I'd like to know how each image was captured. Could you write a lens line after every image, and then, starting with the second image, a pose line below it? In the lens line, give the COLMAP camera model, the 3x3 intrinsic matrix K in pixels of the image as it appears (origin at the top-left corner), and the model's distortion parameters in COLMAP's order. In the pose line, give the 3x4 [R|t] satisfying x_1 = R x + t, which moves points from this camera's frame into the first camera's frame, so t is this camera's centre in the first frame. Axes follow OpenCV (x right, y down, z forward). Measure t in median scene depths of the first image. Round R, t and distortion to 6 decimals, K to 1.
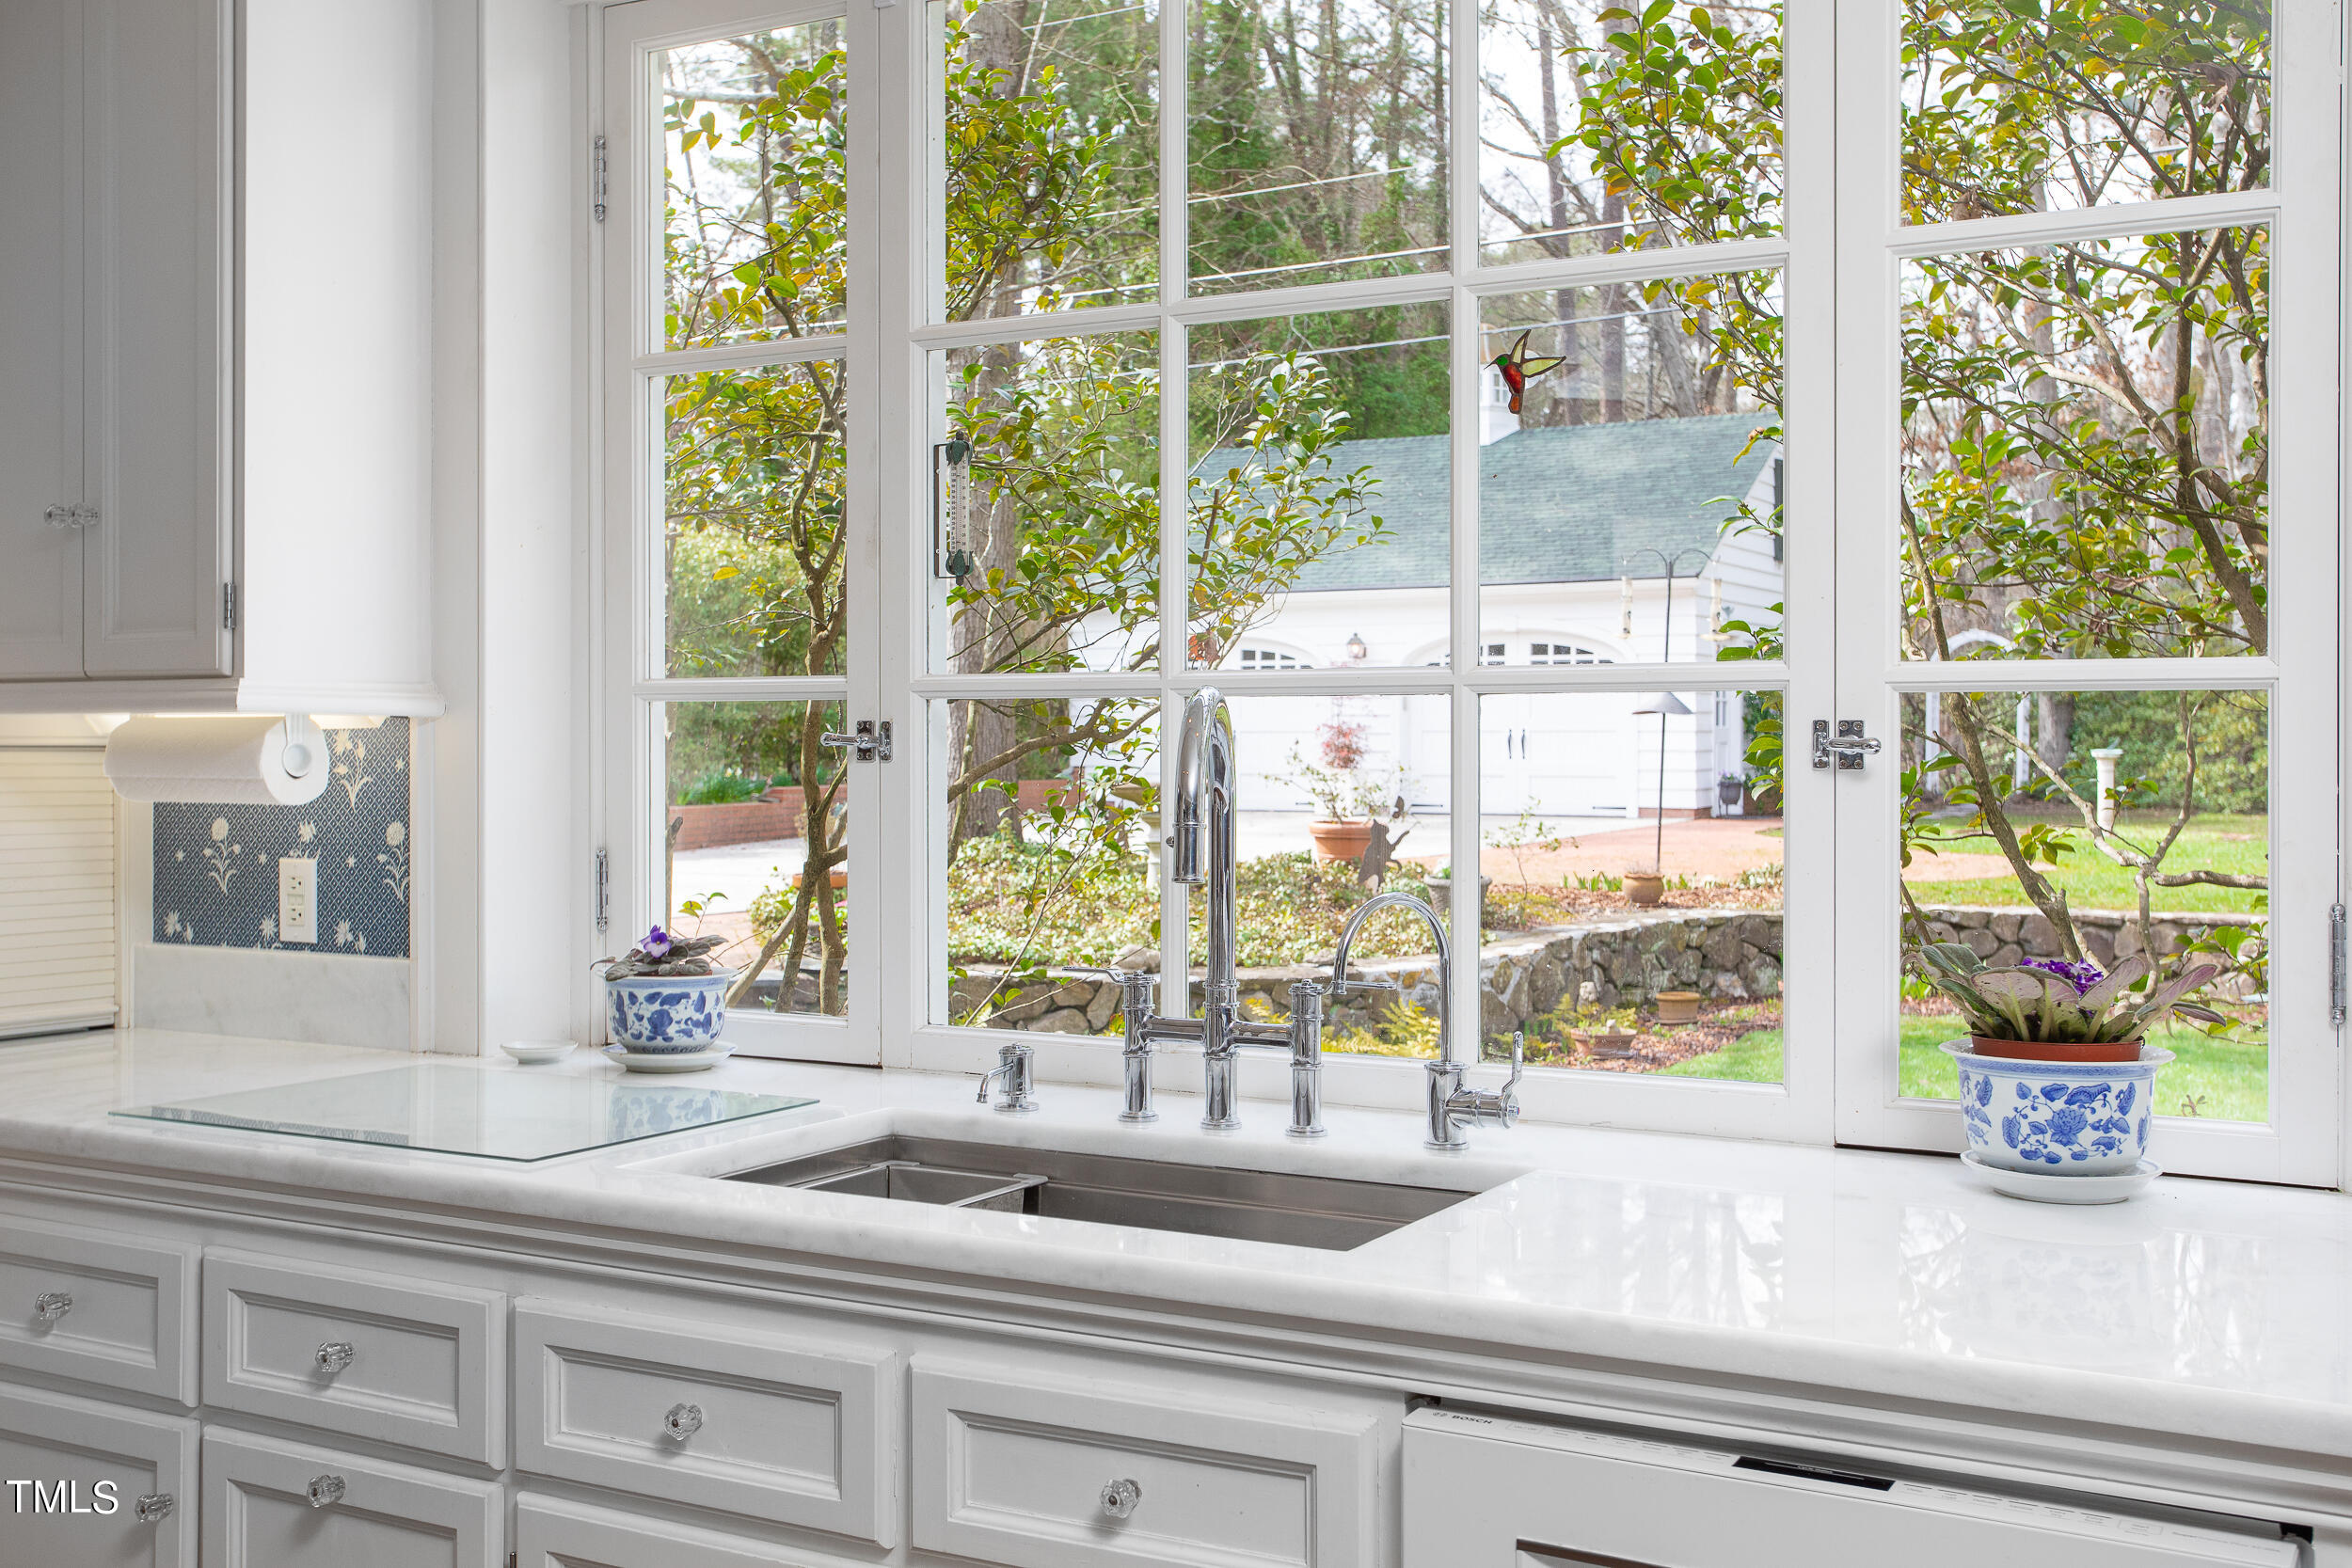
lens RADIAL K [[2325.7, 0, 1176.0], [0, 2325.7, 784.0], [0, 0, 1]] dist [0.091787, 0.005703]
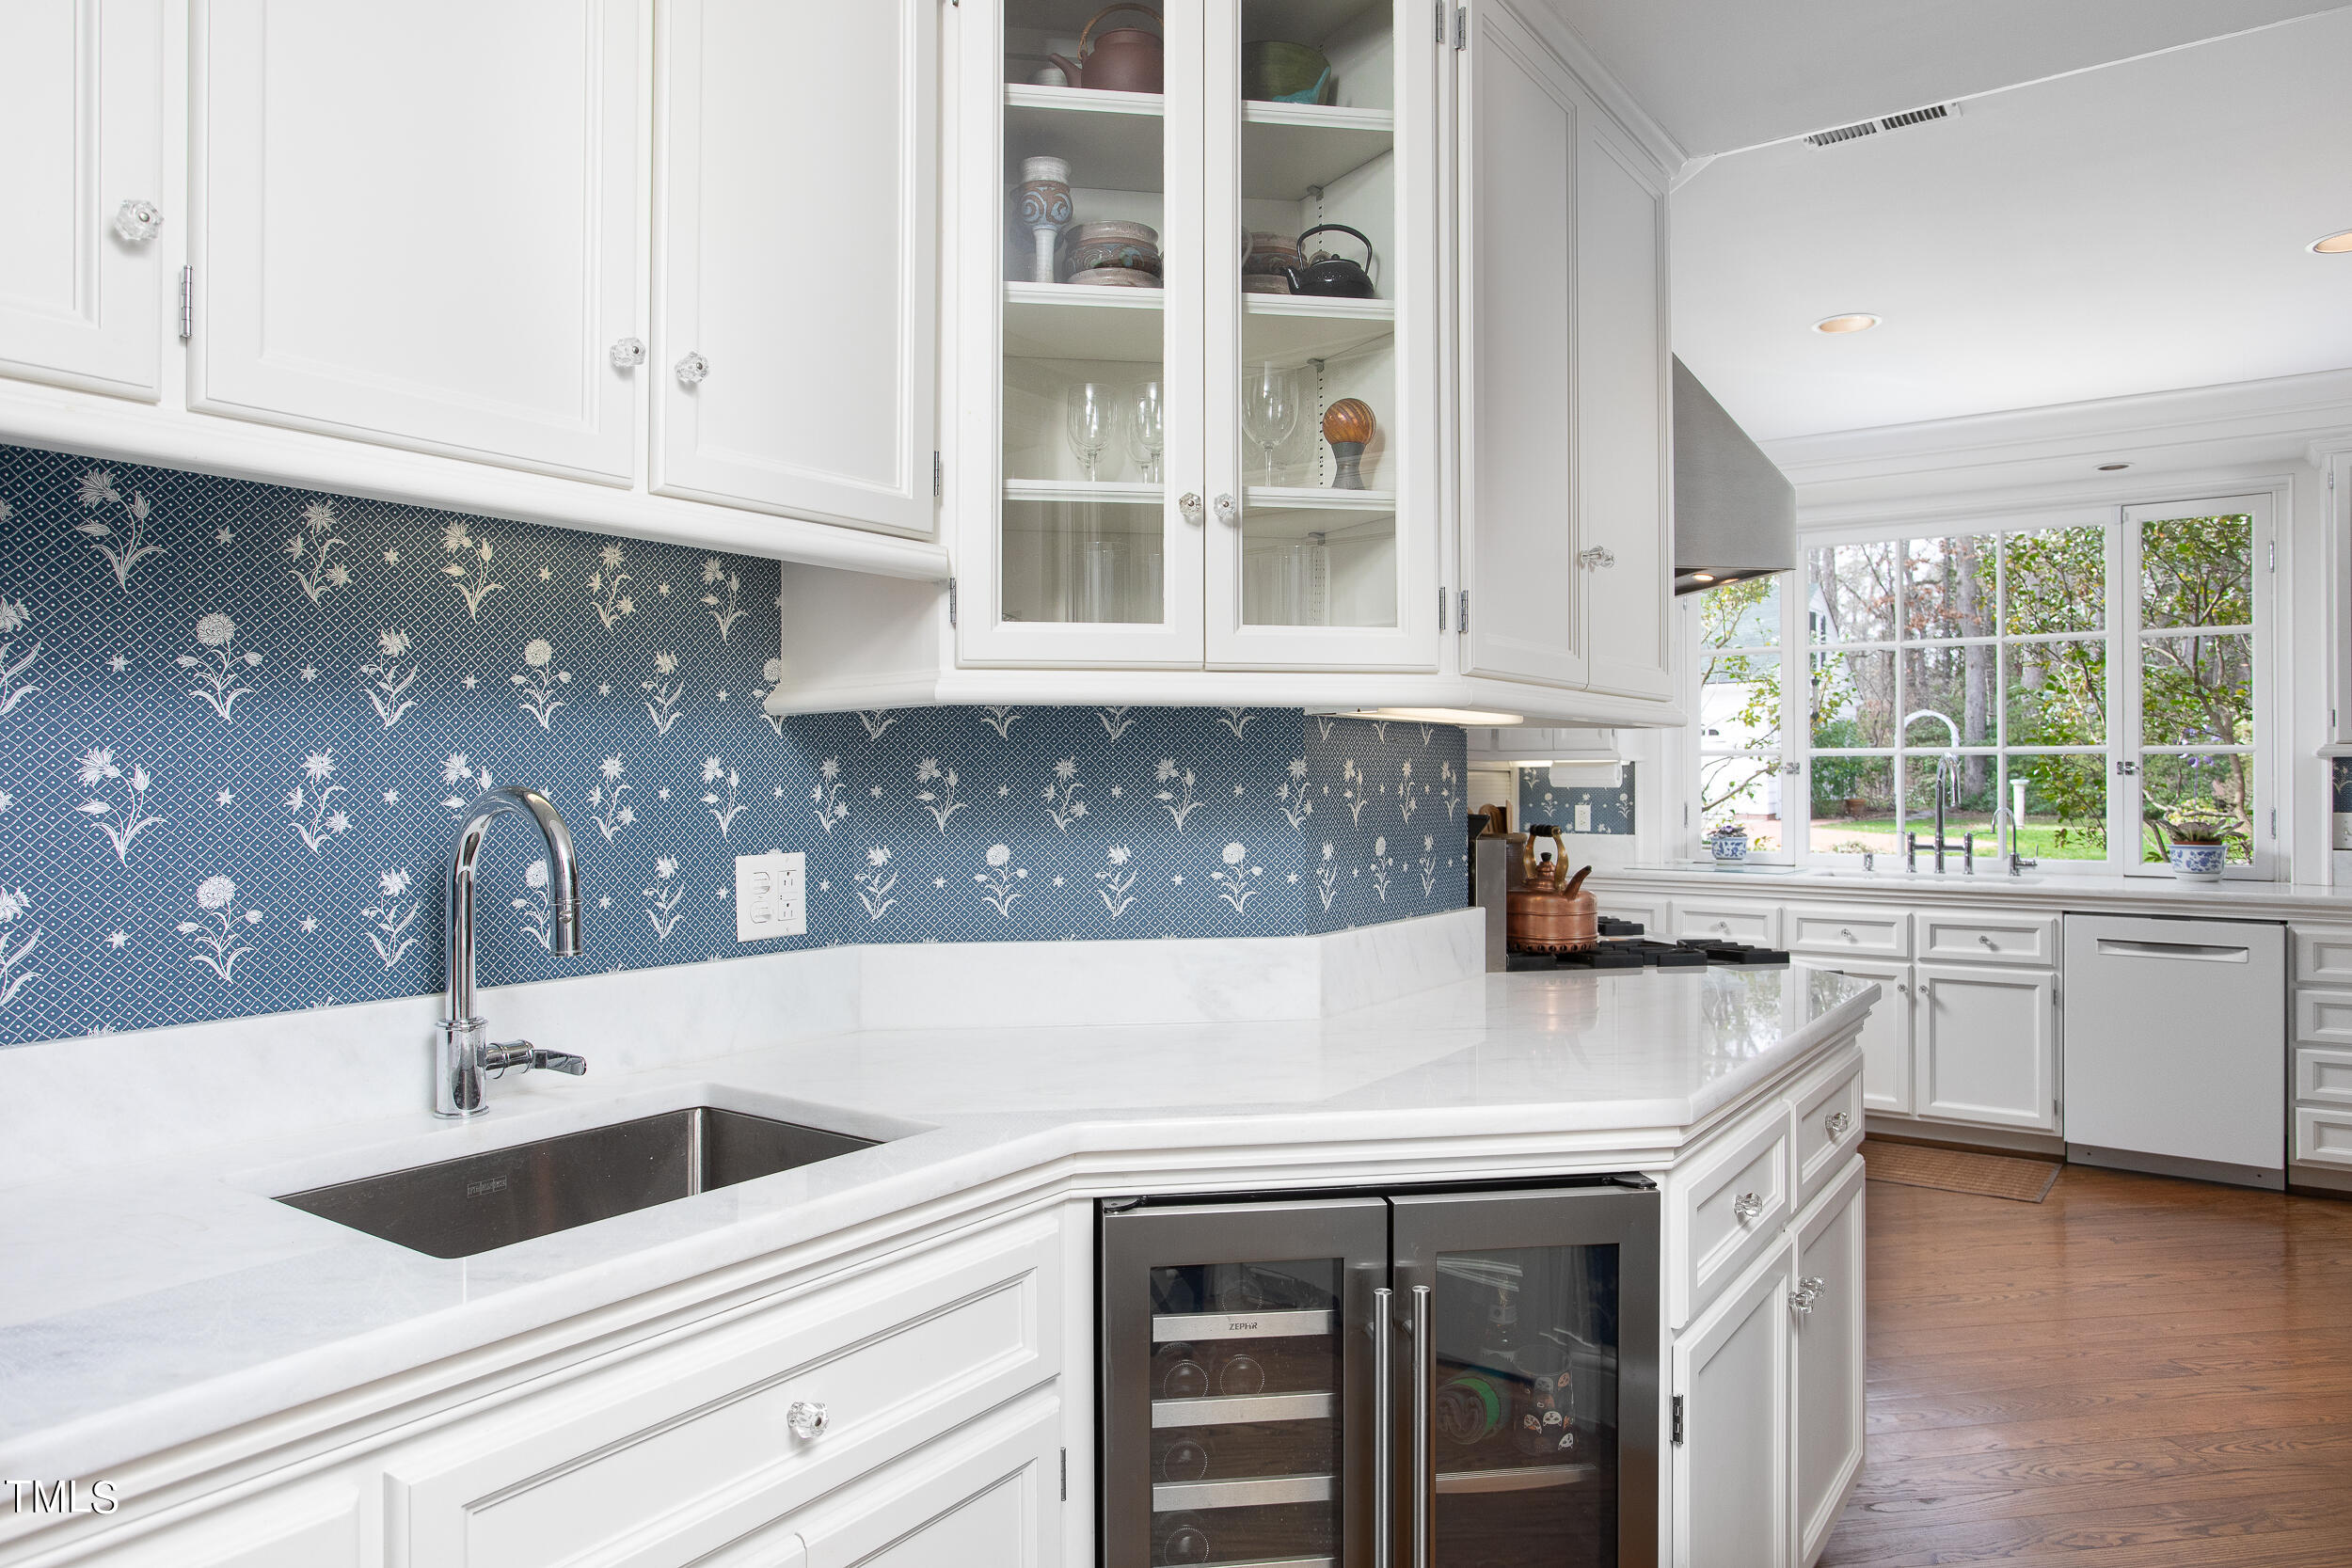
lens RADIAL K [[1495.8, 0, 1176.0], [0, 1495.8, 784.0], [0, 0, 1]] dist [0.005187, 0.000805]
pose [[0.994304, -0.001352, -0.106575, -0.723457], [-0.000256, 0.999886, -0.015072, 0.033820], [0.106583, 0.015013, 0.994190, -1.144551]]
